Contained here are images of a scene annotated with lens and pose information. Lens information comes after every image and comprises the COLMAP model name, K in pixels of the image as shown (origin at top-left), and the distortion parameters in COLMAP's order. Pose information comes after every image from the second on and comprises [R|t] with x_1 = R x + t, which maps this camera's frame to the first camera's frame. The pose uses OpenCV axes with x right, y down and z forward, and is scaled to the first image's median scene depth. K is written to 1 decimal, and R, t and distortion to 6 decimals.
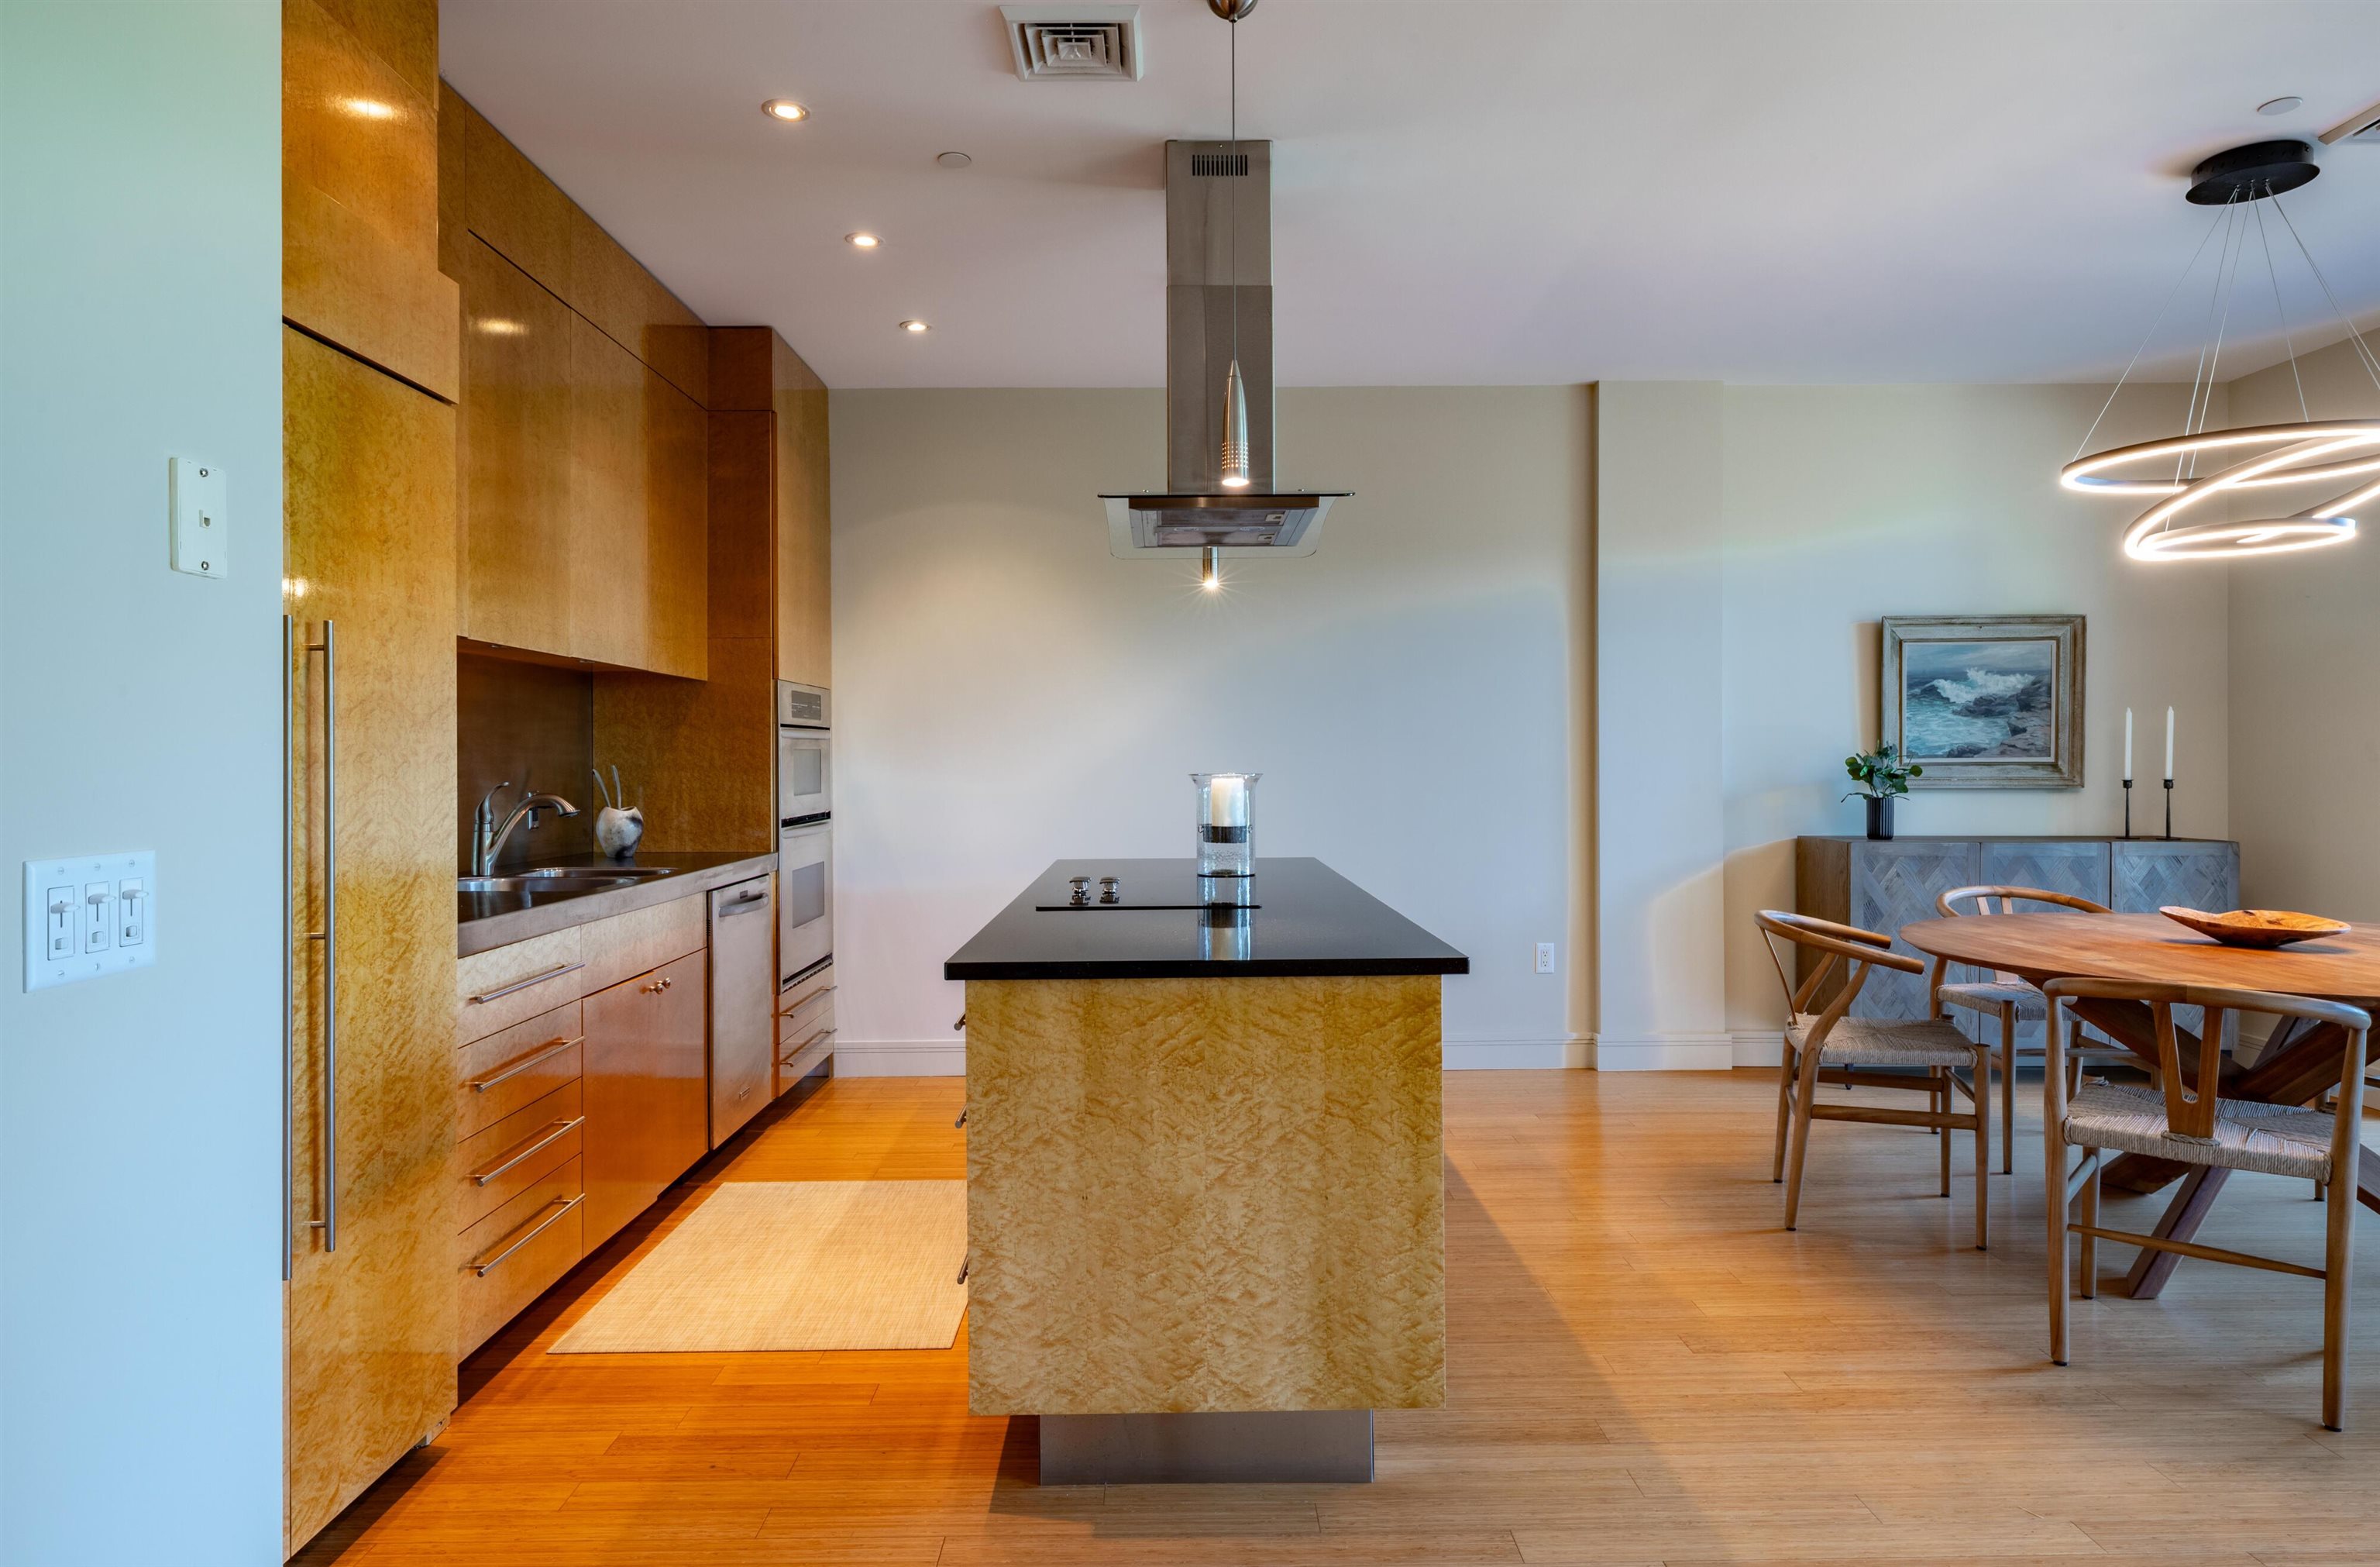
lens RADIAL K [[1347.2, 0, 1195.3], [0, 1347.2, 775.2], [0, 0, 1]] dist [0.000623, -0.001110]
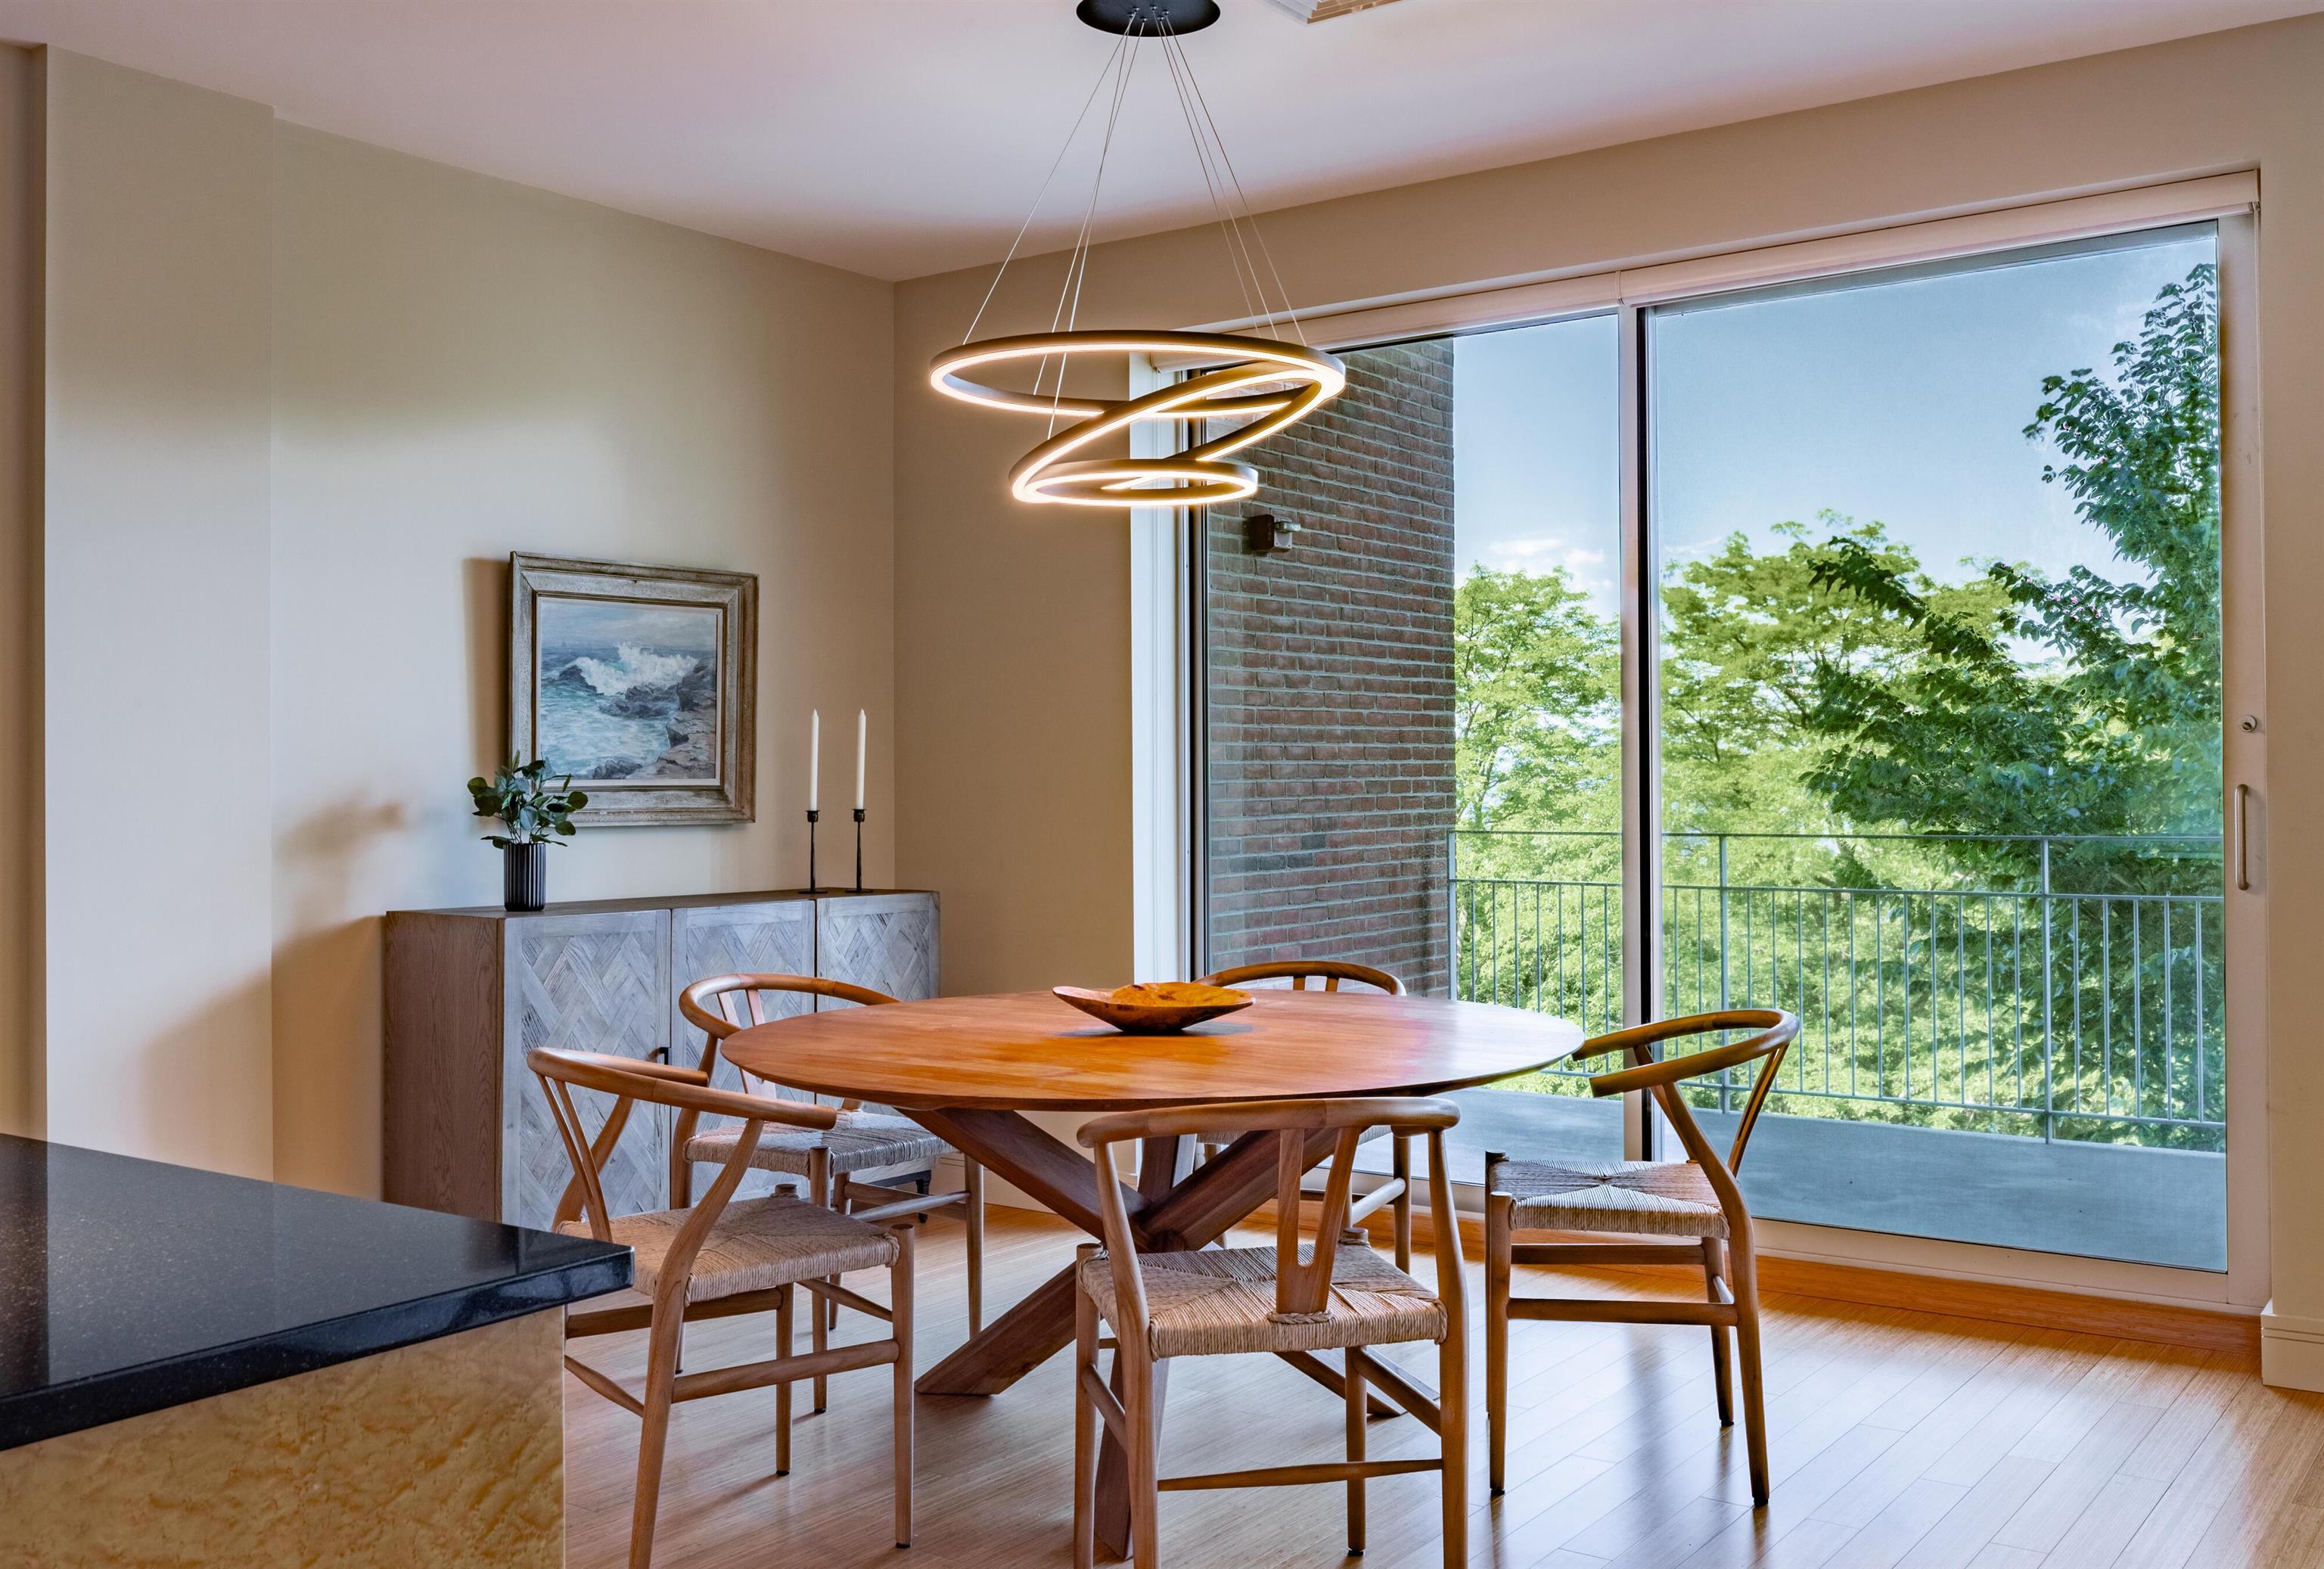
lens RADIAL K [[2106.8, 0, 1231.8], [0, 2106.8, 750.6], [0, 0, 1]] dist [0.014068, 0.000492]
pose [[0.586469, 0.012089, 0.809881, -0.157222], [0.008478, 0.999742, -0.021063, -0.005337], [-0.809927, 0.019219, 0.586215, 0.306406]]
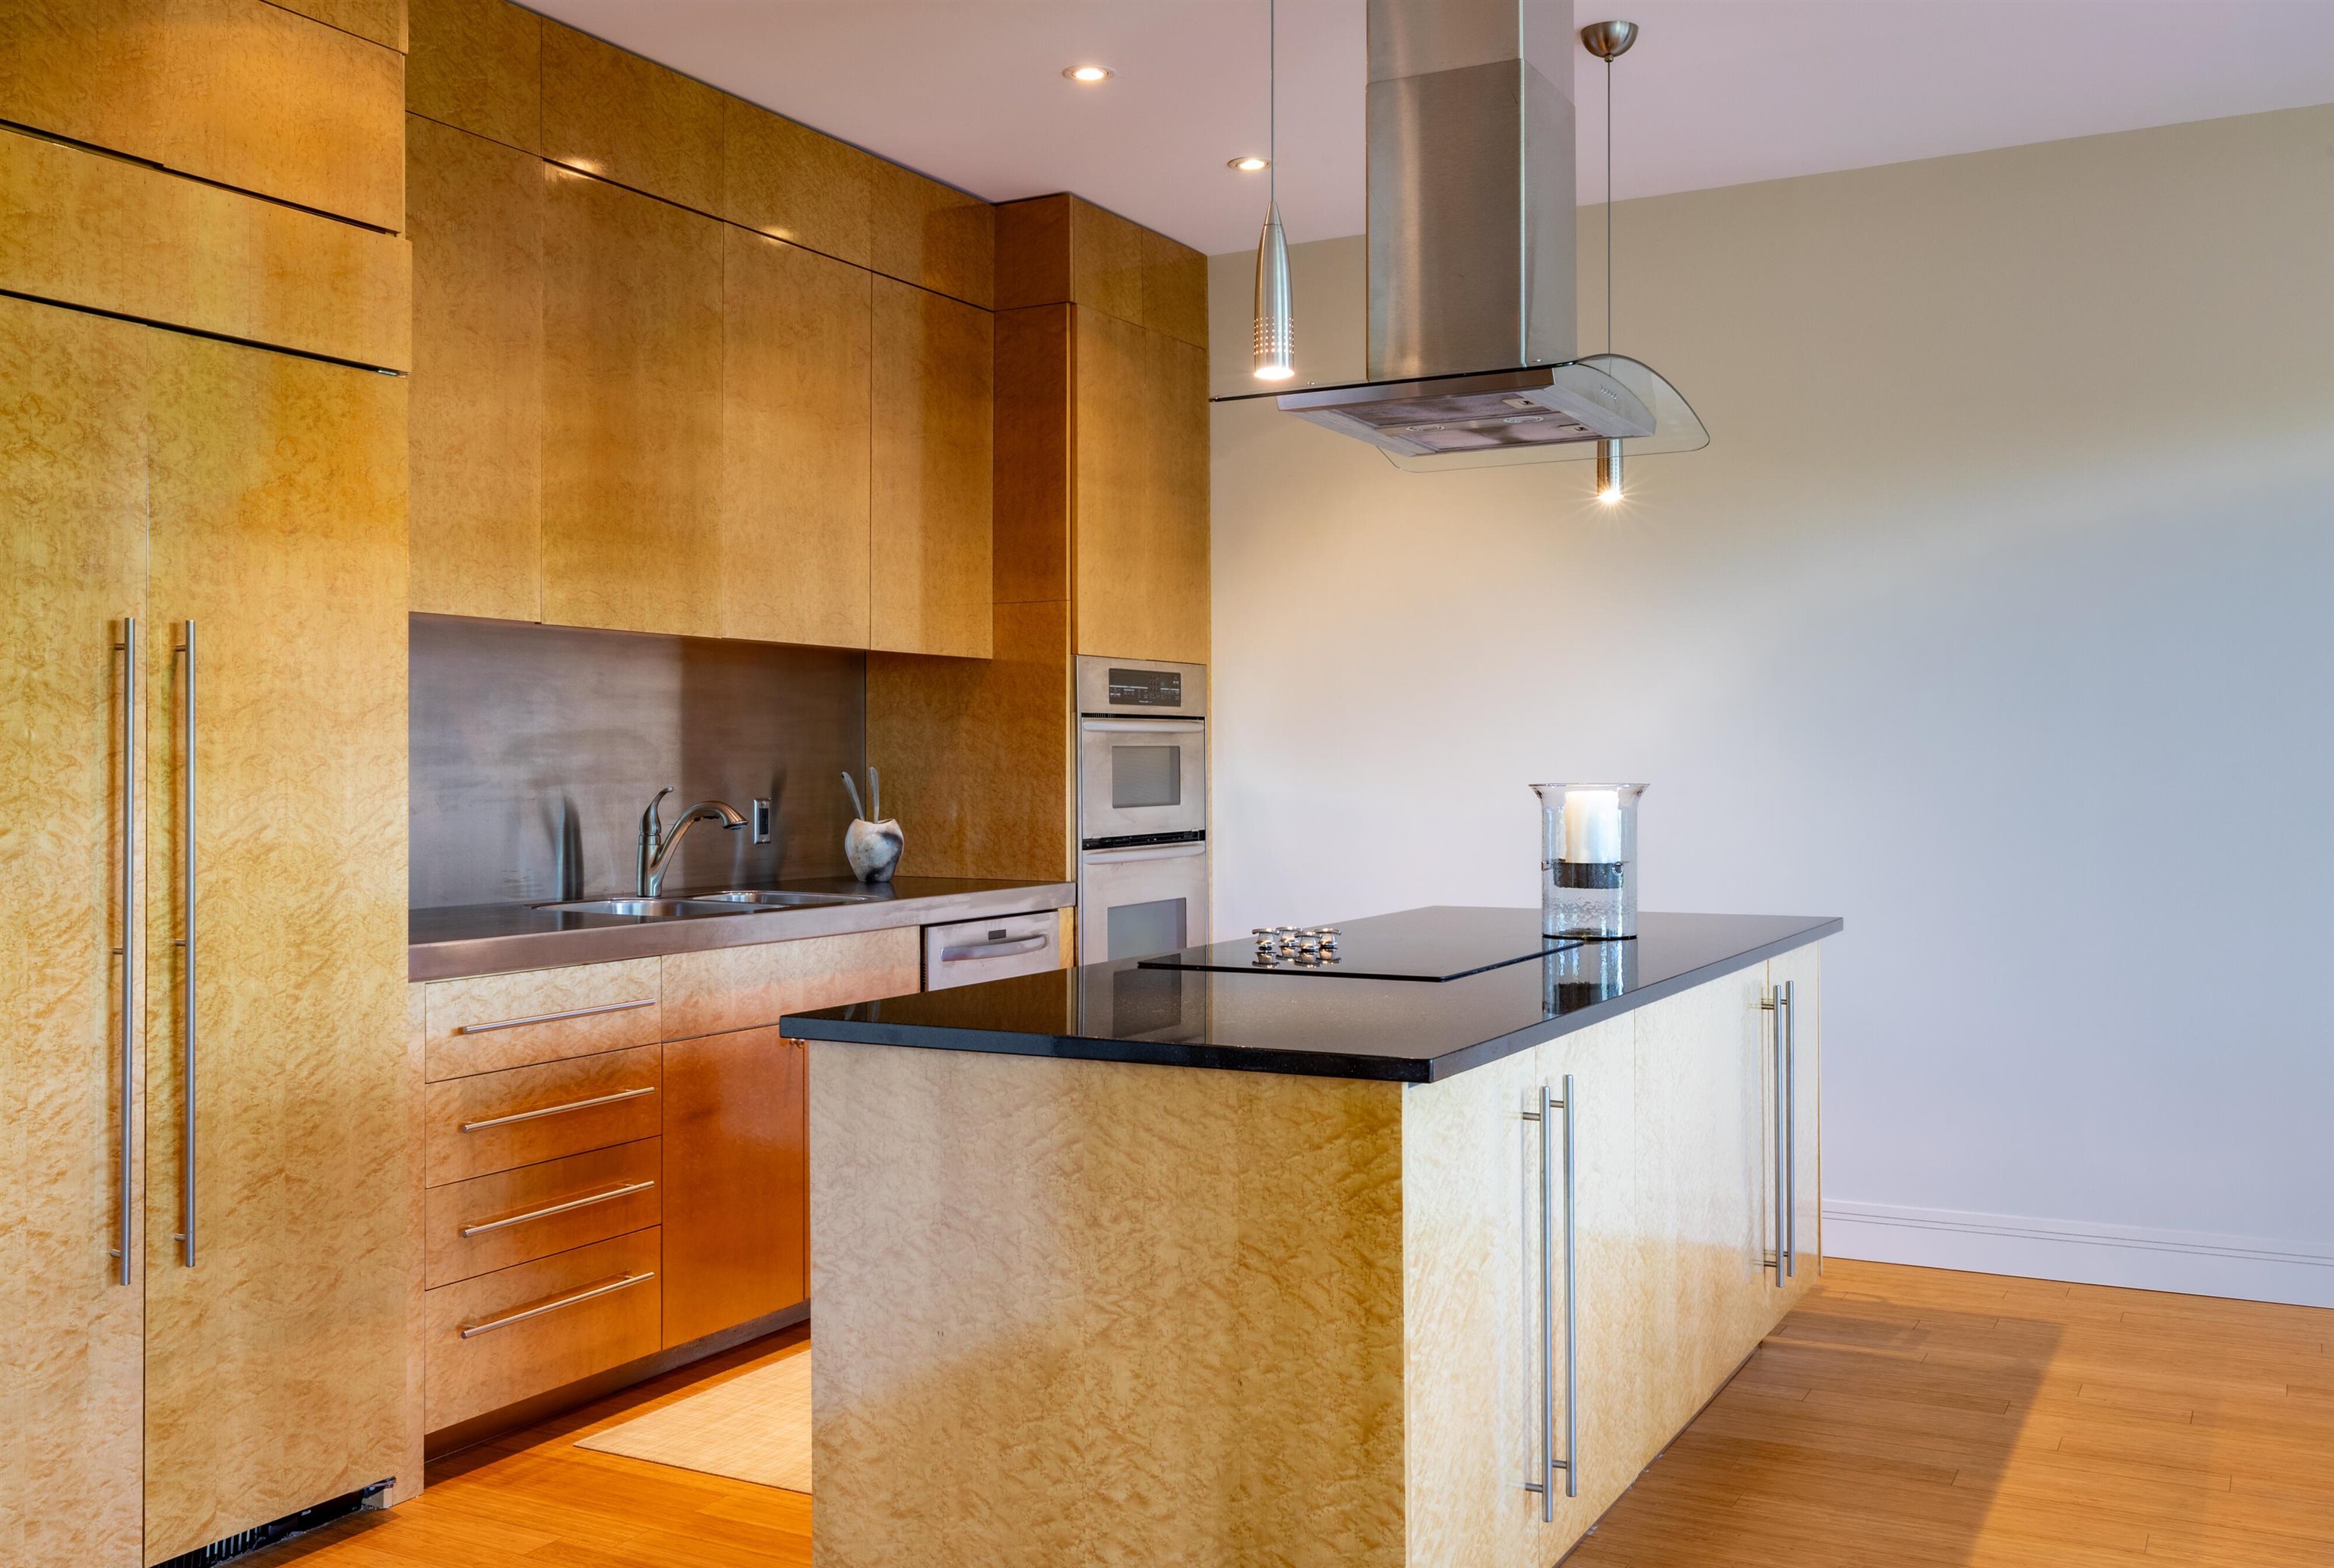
lens RADIAL K [[2033.2, 0, 1169.1], [0, 2033.2, 776.6], [0, 0, 1]] dist [-0.002604, 0.009099]
pose [[0.876344, 0.006080, -0.481647, 0.398699], [-0.006964, 0.999976, -0.000048, -0.003706], [0.481635, 0.003396, 0.876365, 0.029231]]
